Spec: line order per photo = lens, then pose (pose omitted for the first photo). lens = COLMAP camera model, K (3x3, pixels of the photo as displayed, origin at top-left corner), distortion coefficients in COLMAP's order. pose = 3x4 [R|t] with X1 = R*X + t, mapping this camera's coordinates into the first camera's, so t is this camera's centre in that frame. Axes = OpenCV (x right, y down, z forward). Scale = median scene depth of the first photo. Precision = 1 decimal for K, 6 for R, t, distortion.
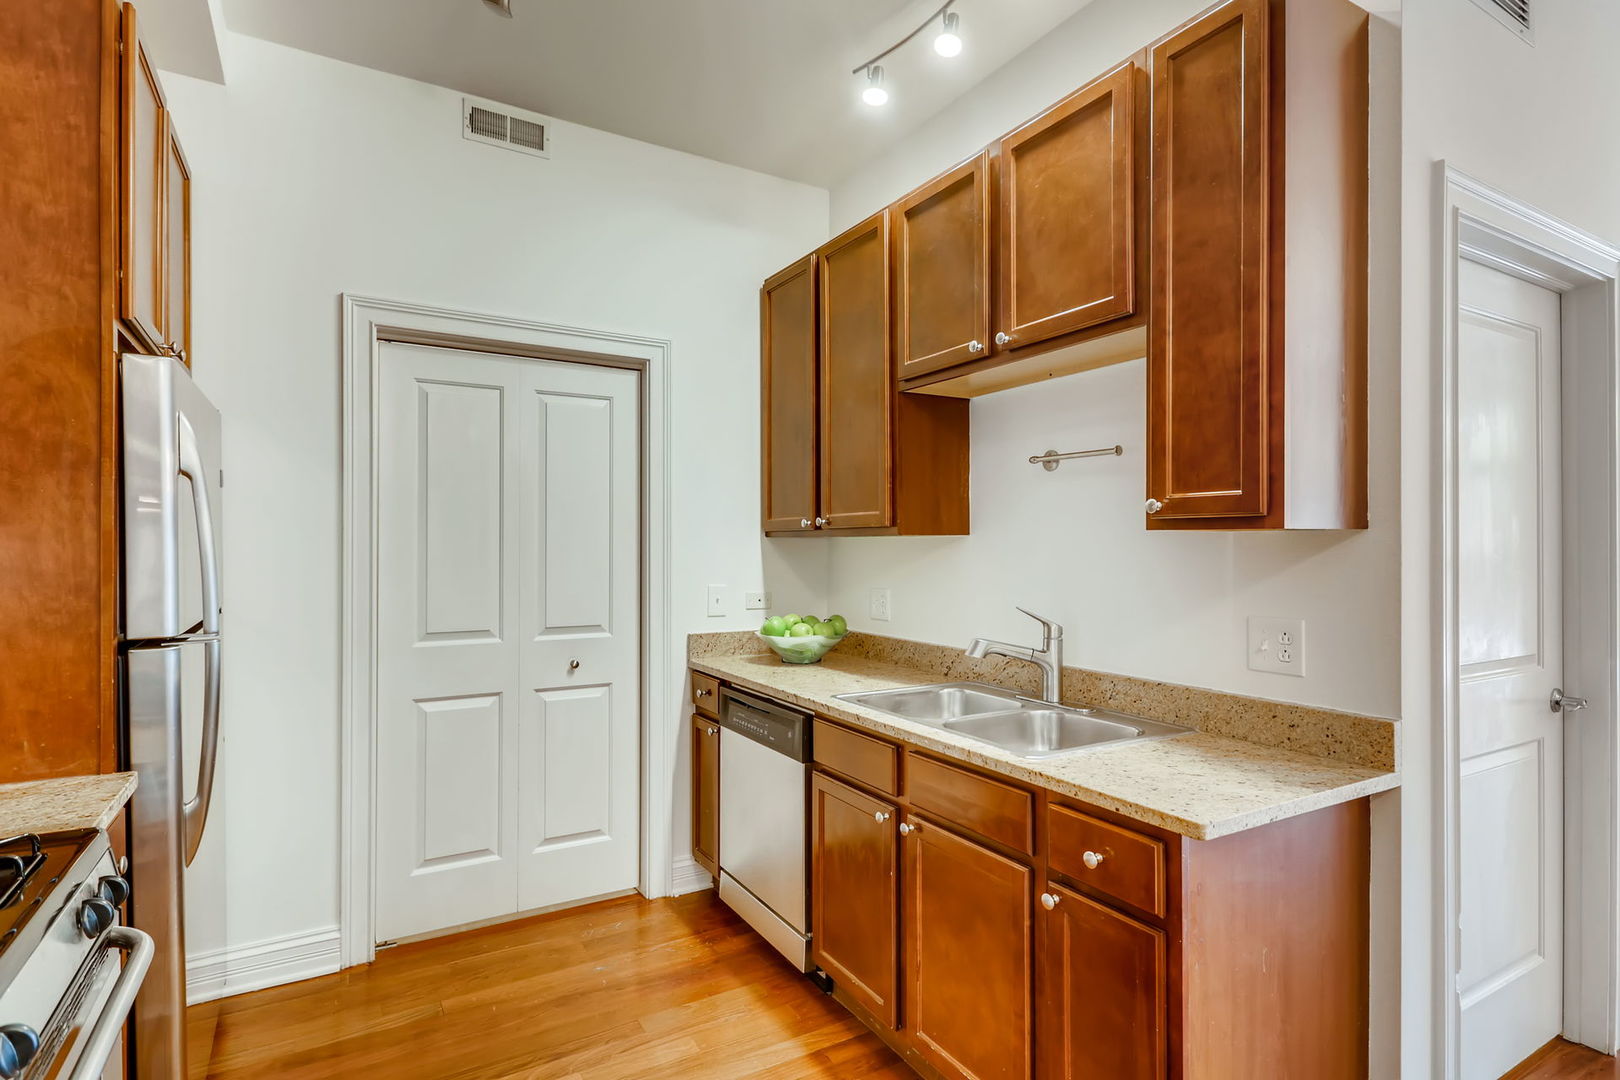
lens RADIAL K [[842.2, 0, 816.7], [0, 842.2, 536.2], [0, 0, 1]] dist [0.000901, -0.001640]
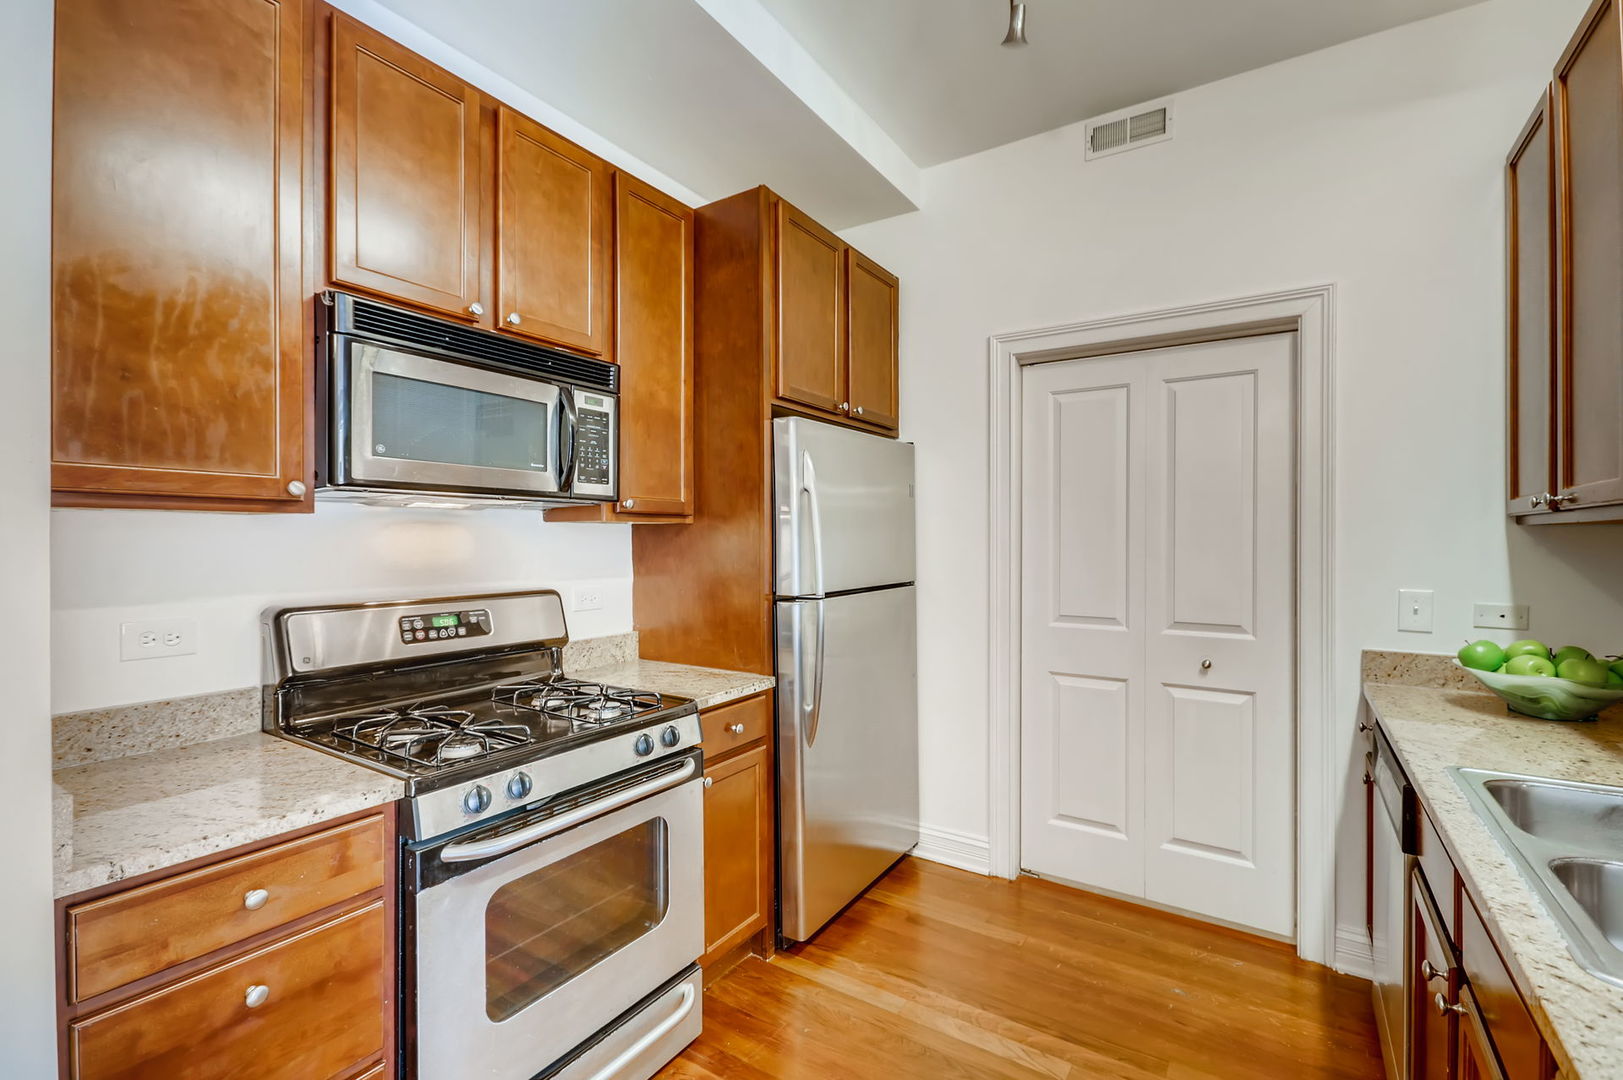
lens RADIAL K [[732.1, 0, 817.9], [0, 732.1, 545.3], [0, 0, 1]] dist [0.010817, -0.000624]
pose [[0.423310, 0.002850, -0.905980, 0.287002], [0.009098, 0.999931, 0.007397, 0.009882], [0.905939, -0.011374, 0.423255, 0.277853]]
